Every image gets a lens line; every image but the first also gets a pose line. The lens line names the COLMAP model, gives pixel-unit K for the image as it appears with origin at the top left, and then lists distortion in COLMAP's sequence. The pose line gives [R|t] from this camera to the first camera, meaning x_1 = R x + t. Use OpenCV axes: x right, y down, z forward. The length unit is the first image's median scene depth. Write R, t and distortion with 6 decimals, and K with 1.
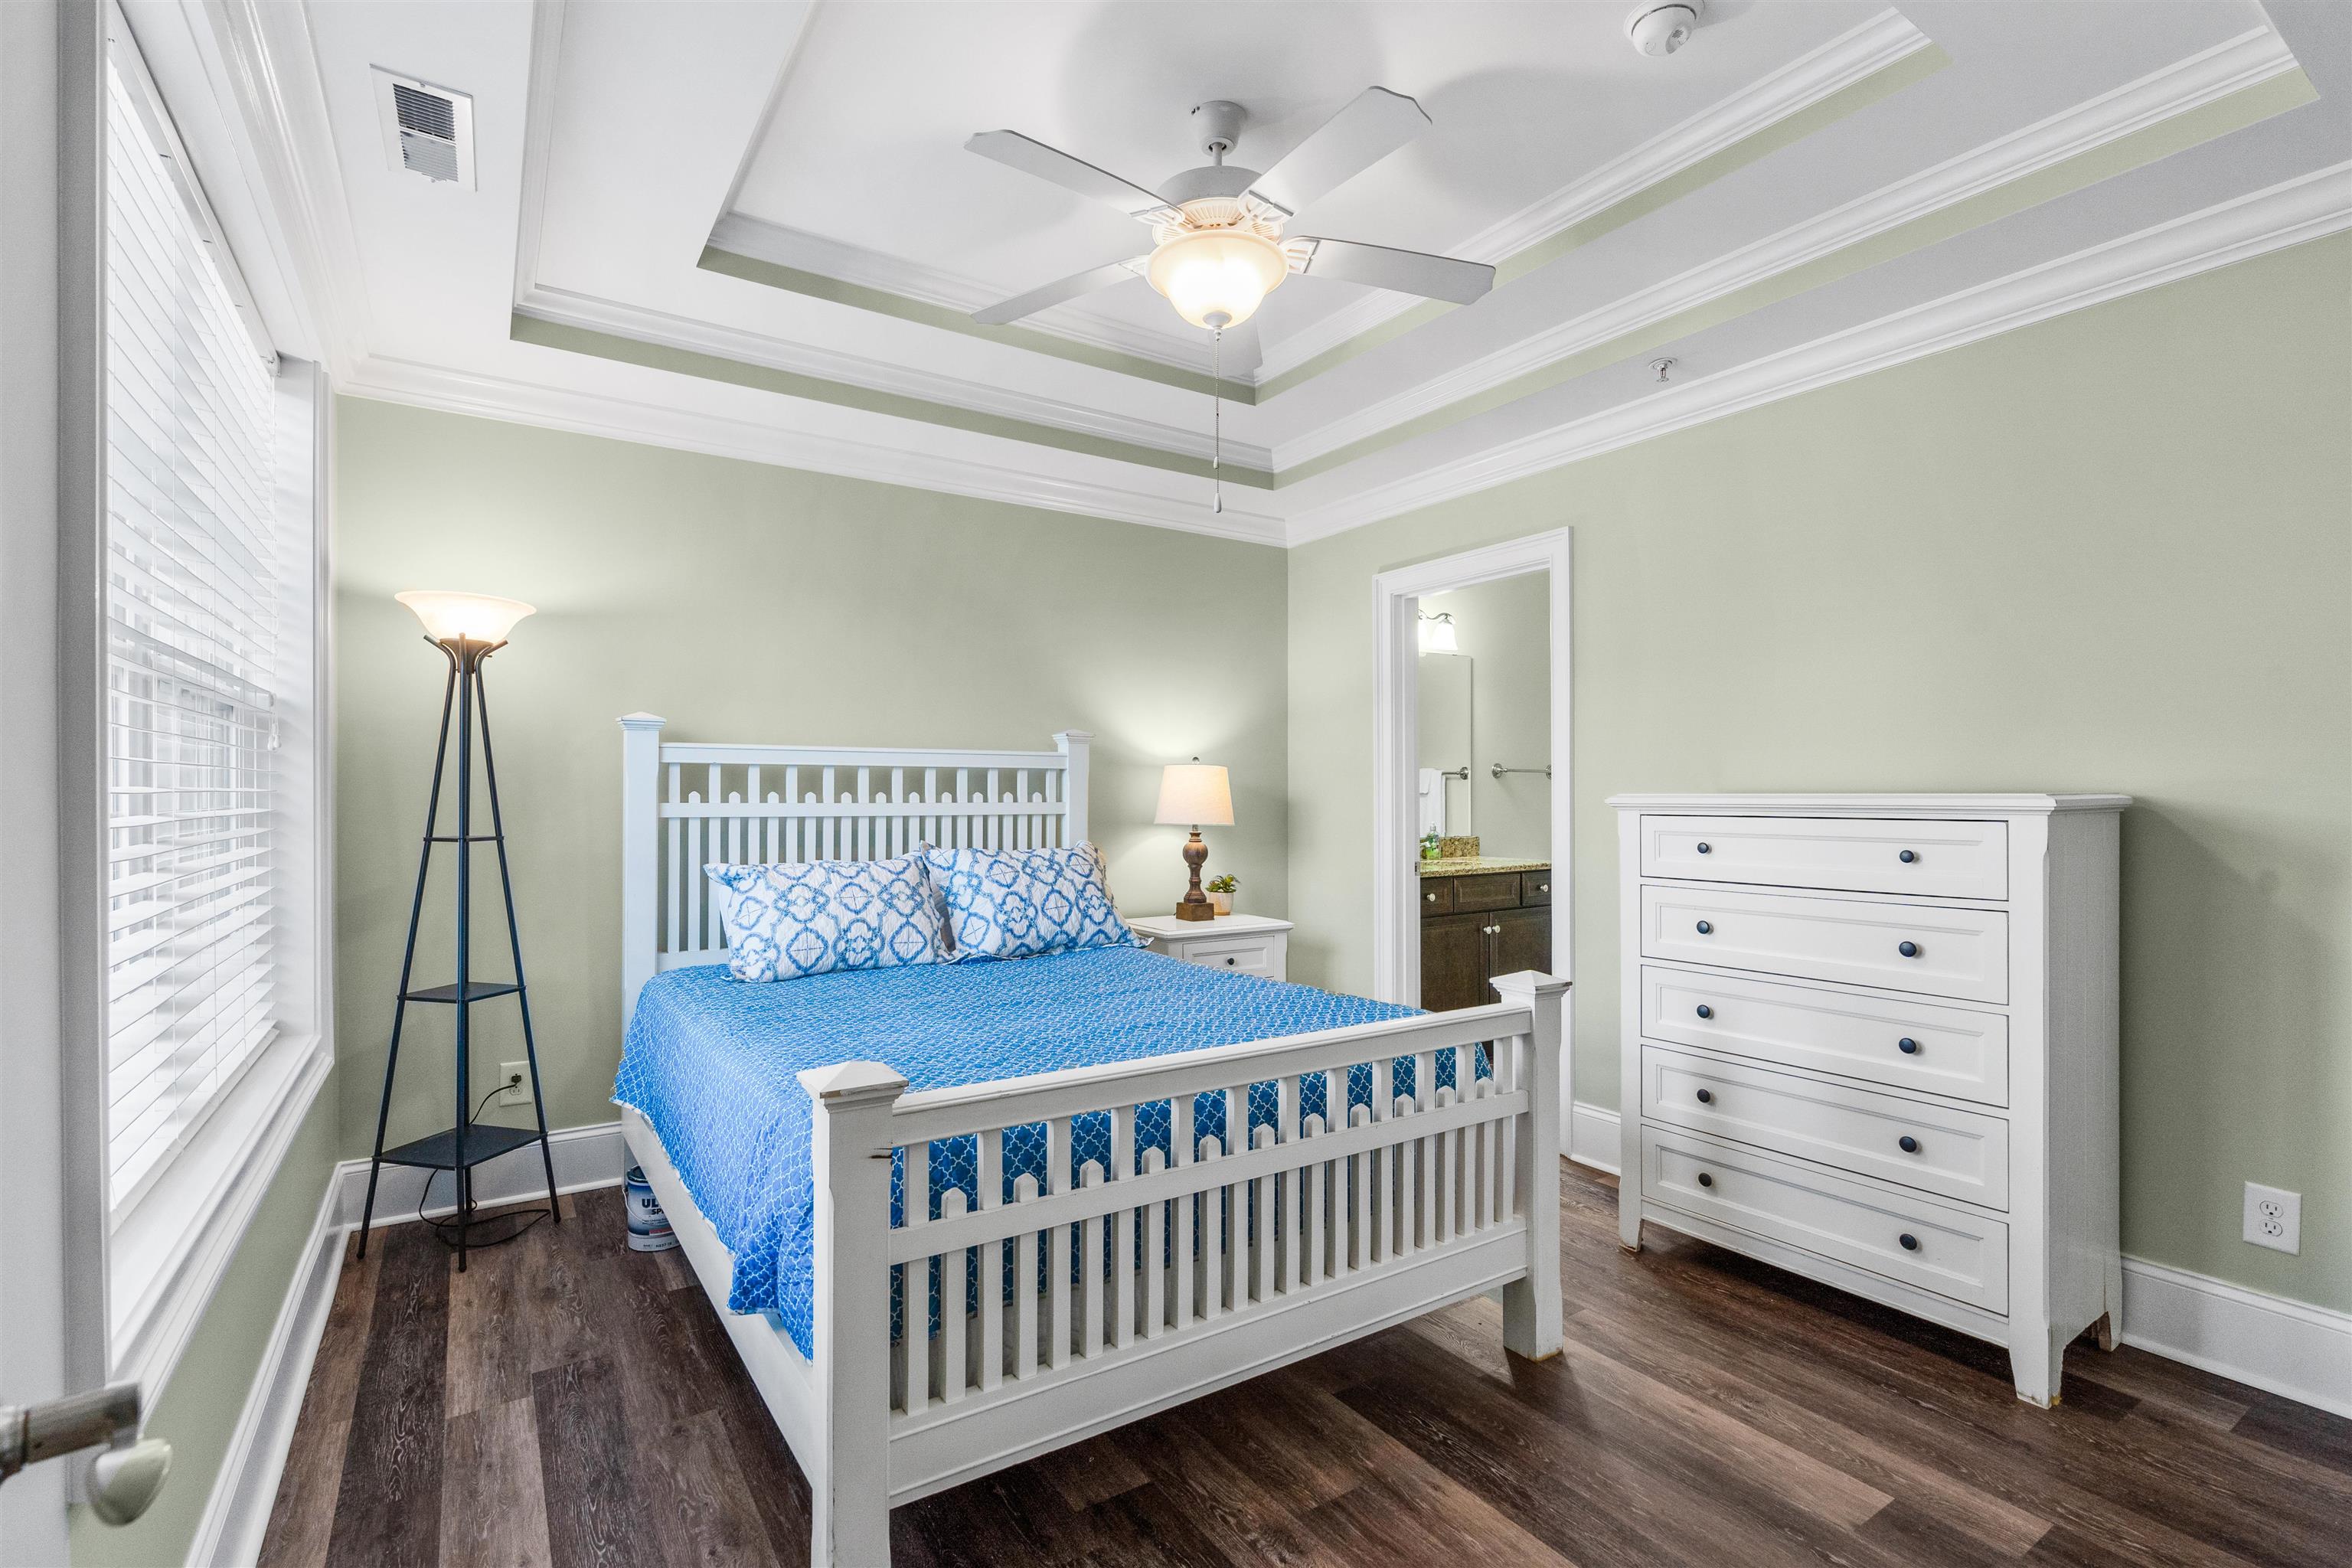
lens RADIAL K [[1043.0, 0, 1176.0], [0, 1043.0, 784.0], [0, 0, 1]] dist [-0.053786, 0.000012]
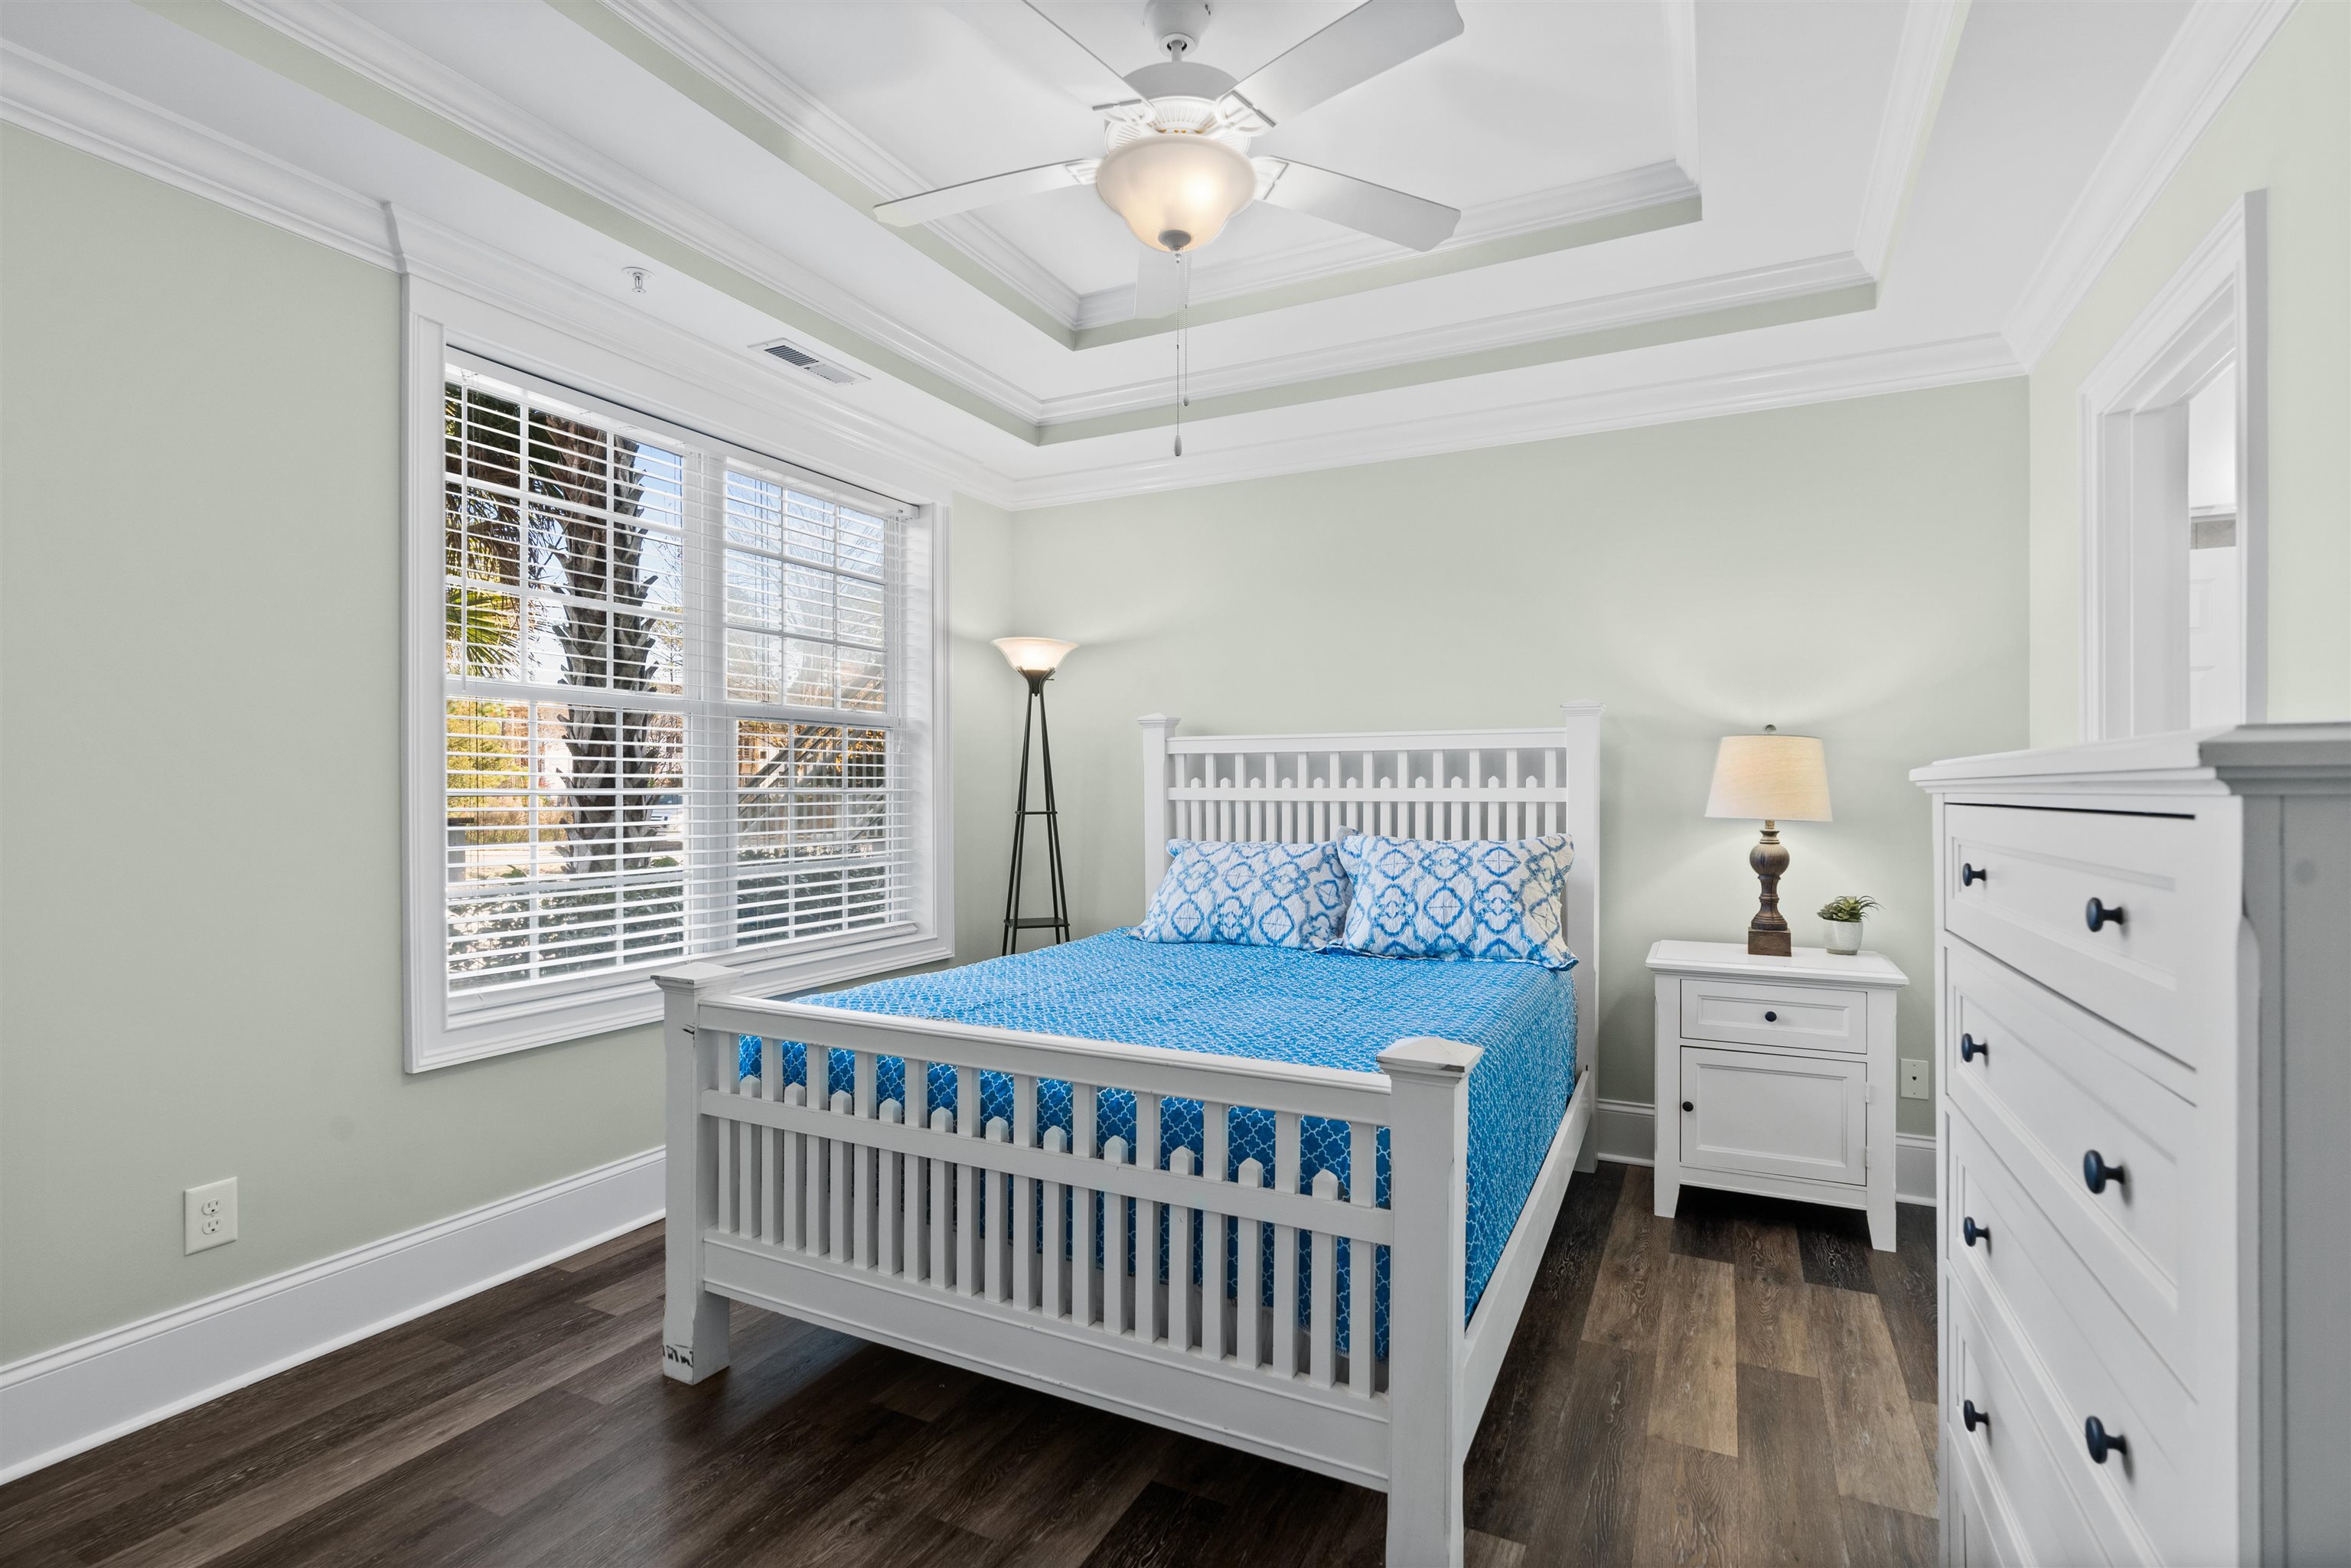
lens RADIAL K [[1101.0, 0, 1172.6], [0, 1101.0, 776.1], [0, 0, 1]] dist [-0.002959, 0.000125]
pose [[0.501031, -0.006118, -0.865408, 0.594070], [0.013385, 0.999910, 0.000681, 0.004212], [0.865326, -0.011924, 0.501068, 0.346520]]
